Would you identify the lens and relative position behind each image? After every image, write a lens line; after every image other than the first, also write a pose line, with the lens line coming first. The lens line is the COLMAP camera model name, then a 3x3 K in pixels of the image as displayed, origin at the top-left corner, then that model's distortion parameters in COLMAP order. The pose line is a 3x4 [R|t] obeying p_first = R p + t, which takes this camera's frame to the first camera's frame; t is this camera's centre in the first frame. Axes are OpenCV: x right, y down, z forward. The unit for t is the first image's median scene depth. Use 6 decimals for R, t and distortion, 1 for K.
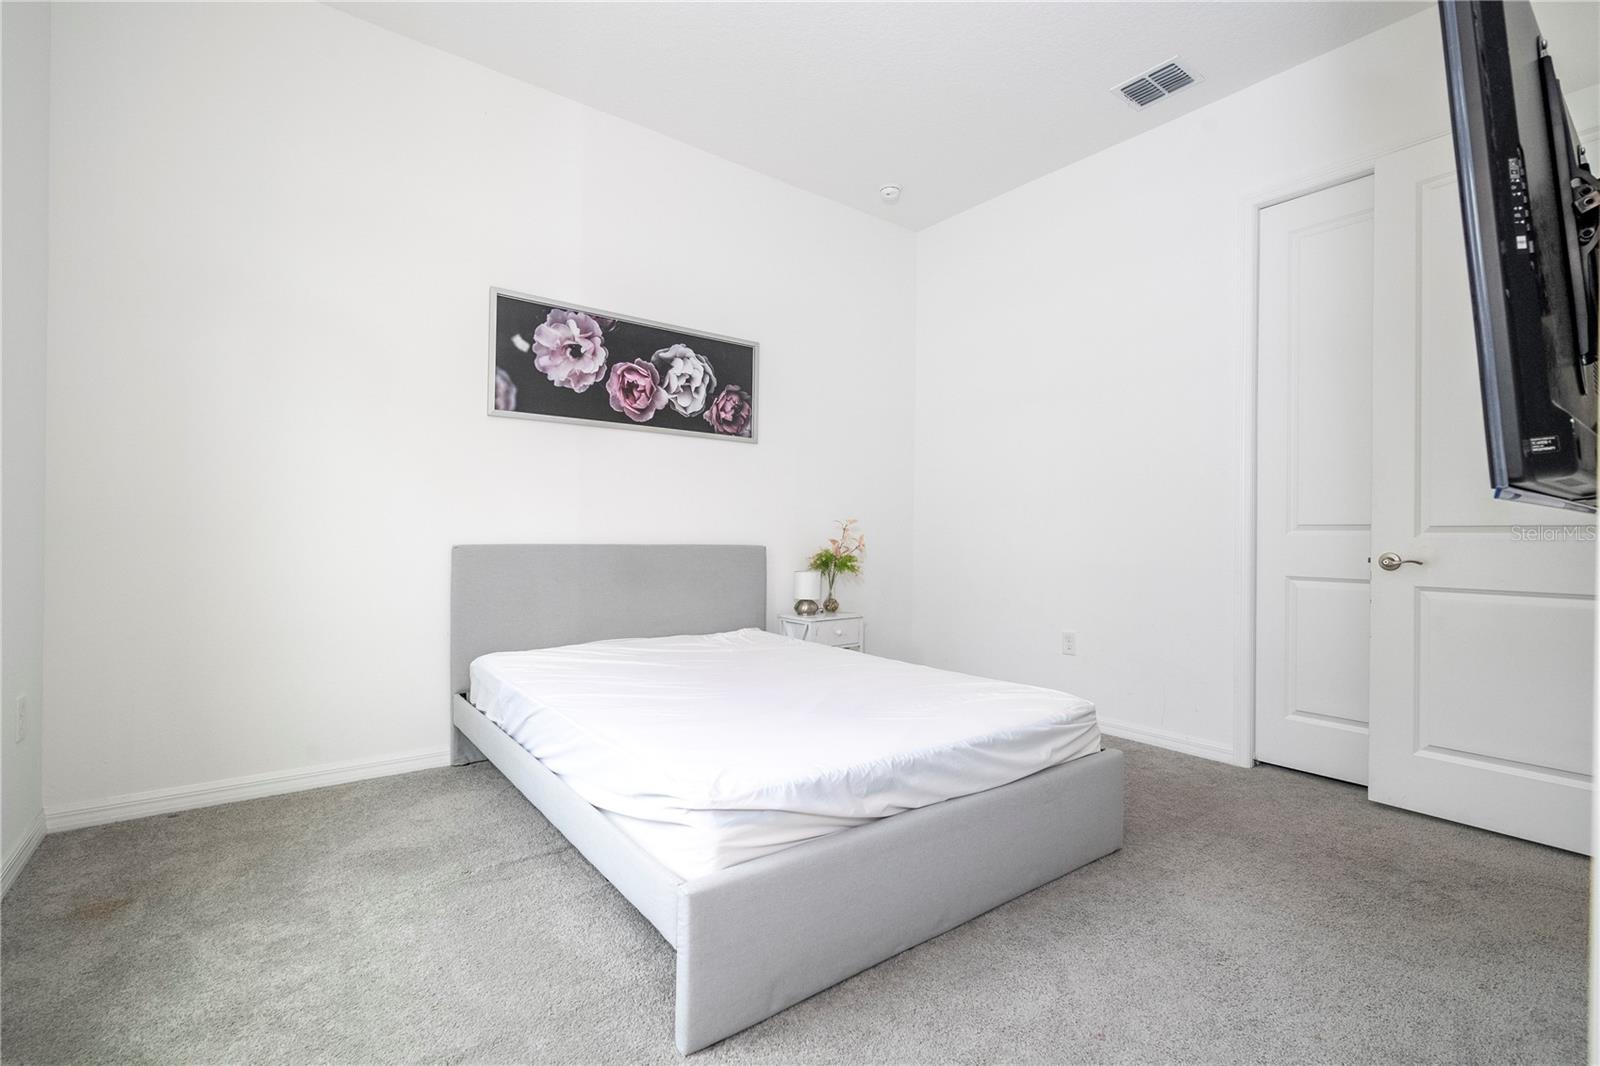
lens RADIAL K [[722.1, 0, 809.1], [0, 722.1, 537.2], [0, 0, 1]] dist [-0.005818, 0.001911]
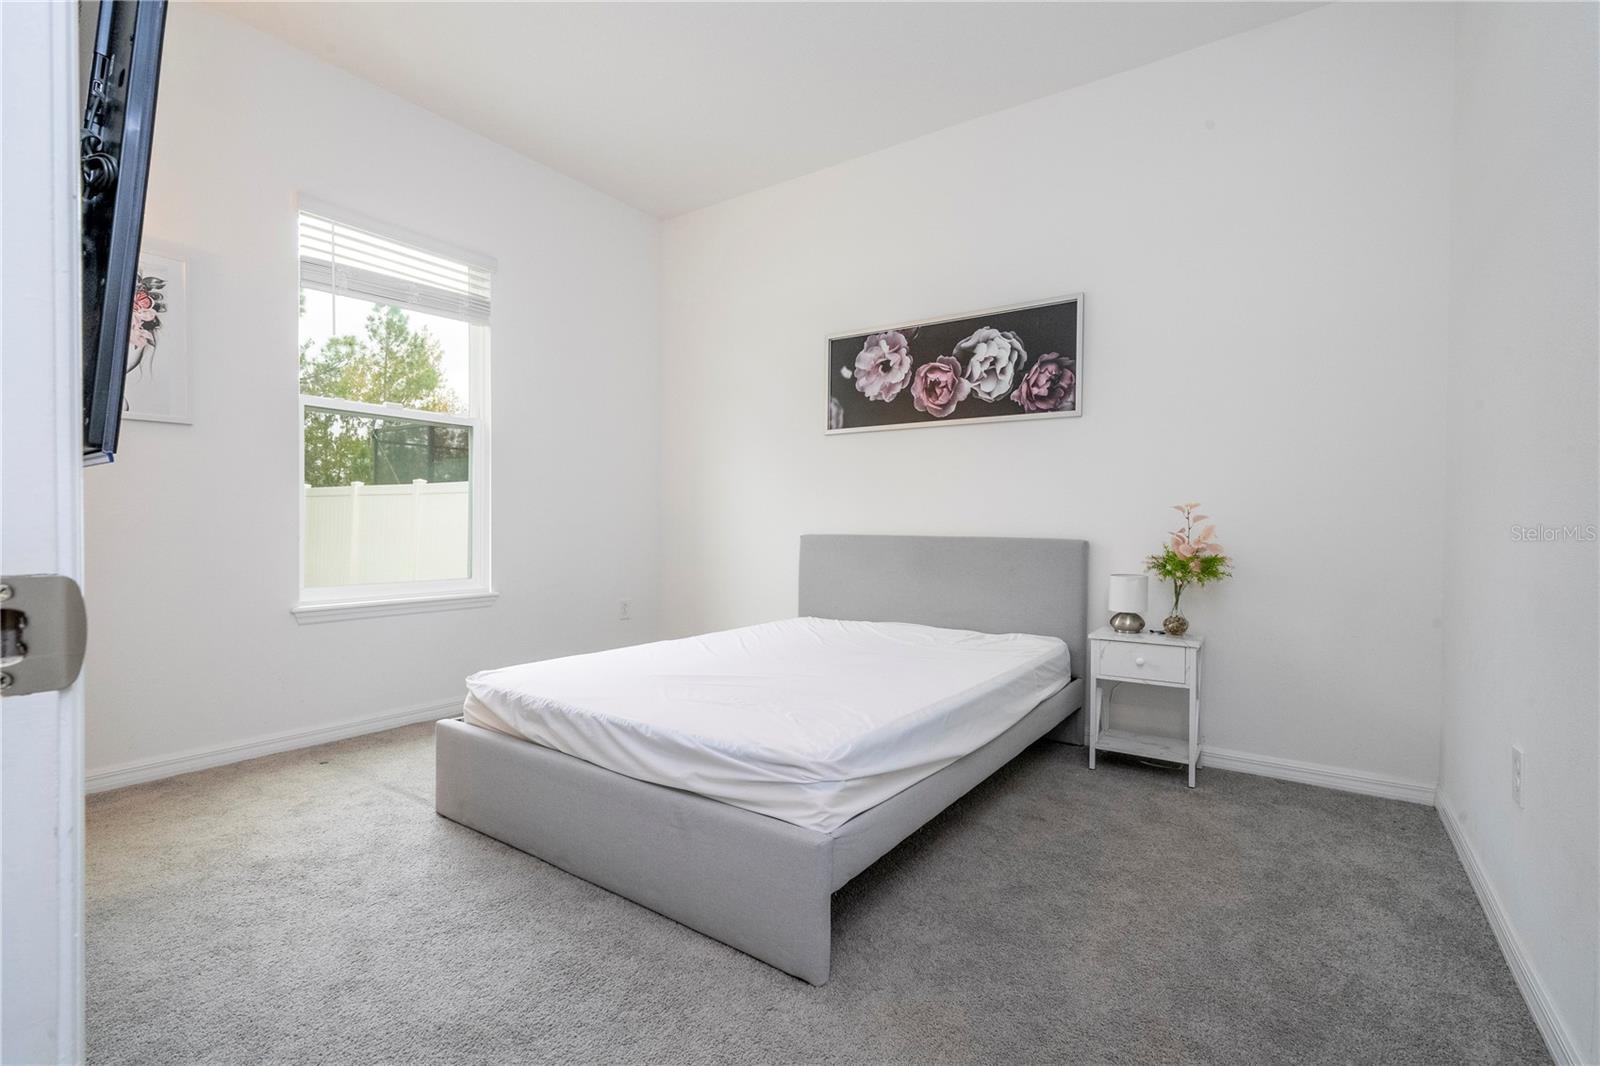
lens RADIAL K [[722.1, 0, 806.8], [0, 722.1, 530.1], [0, 0, 1]] dist [-0.005818, 0.001911]
pose [[0.299842, -0.003011, -0.953984, 0.695879], [-0.008636, 0.999945, -0.005870, 0.009333], [0.953950, 0.009999, 0.299800, 0.513739]]
